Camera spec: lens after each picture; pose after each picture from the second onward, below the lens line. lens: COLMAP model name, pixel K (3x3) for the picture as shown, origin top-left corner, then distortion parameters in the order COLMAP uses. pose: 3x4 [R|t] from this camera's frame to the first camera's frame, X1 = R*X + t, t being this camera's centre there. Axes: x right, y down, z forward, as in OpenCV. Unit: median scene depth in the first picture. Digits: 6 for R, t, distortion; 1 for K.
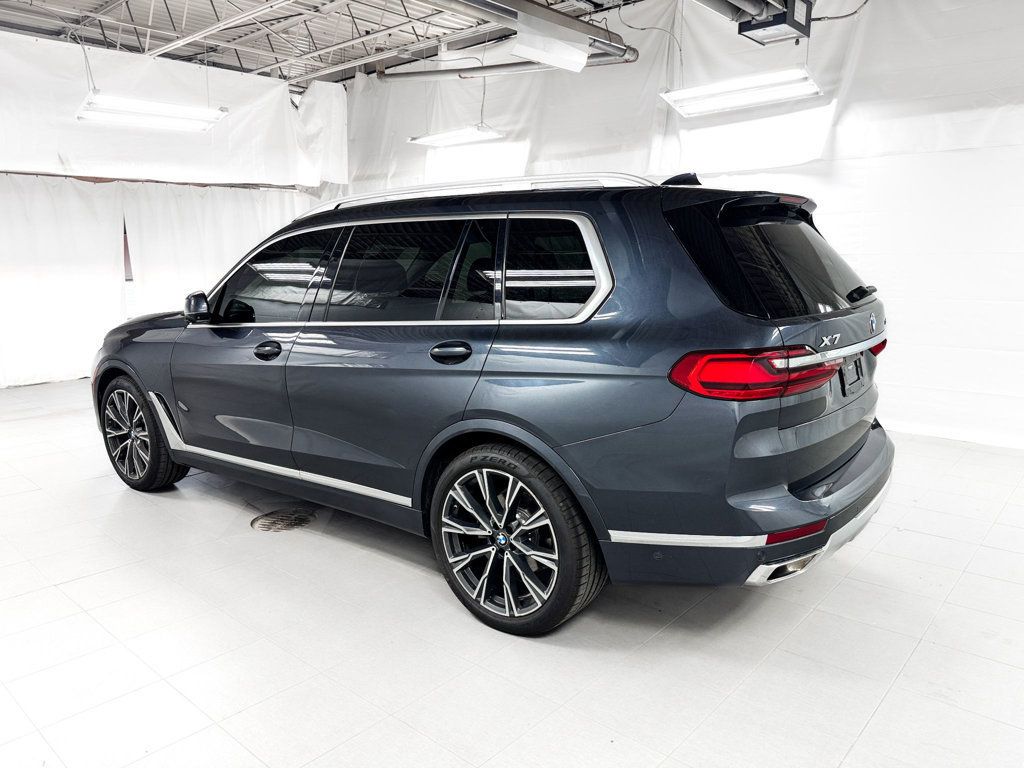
lens RADIAL K [[780.6, 0, 512.0], [0, 780.6, 384.0], [0, 0, 1]] dist [0.027850, -0.014597]
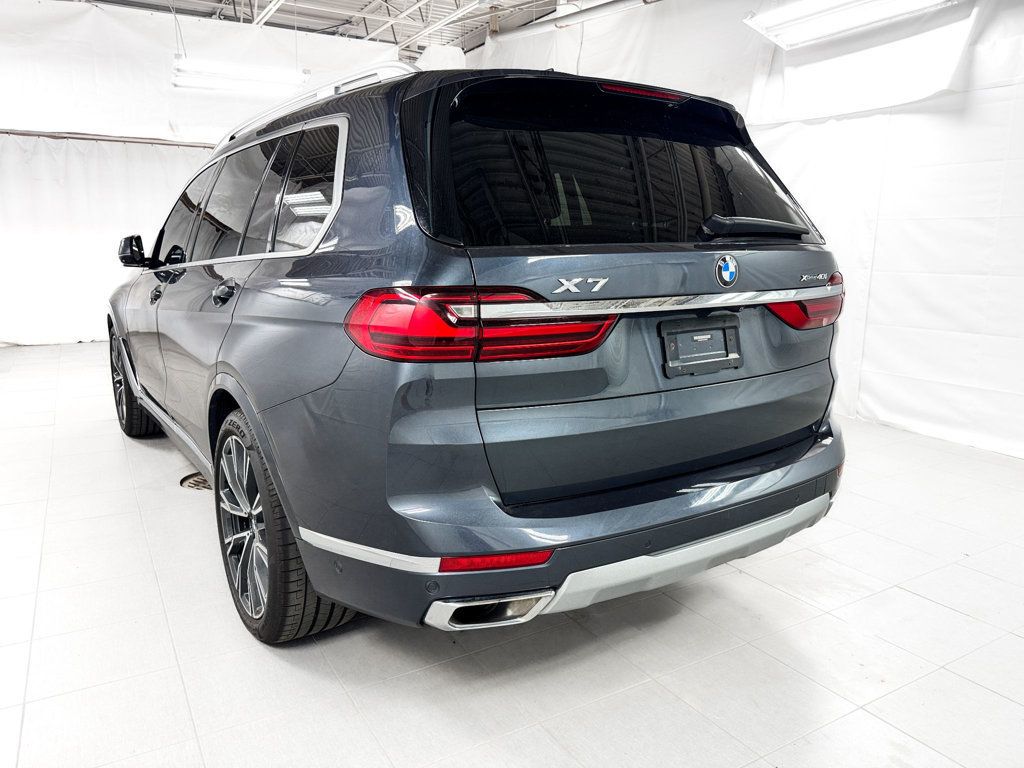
lens RADIAL K [[780.6, 0, 512.0], [0, 780.6, 384.0], [0, 0, 1]] dist [0.027850, -0.014597]
pose [[0.949762, 0.072051, -0.304567, 0.419646], [-0.069013, 0.997400, 0.020744, 0.014318], [0.305269, 0.001318, 0.952265, 0.257753]]
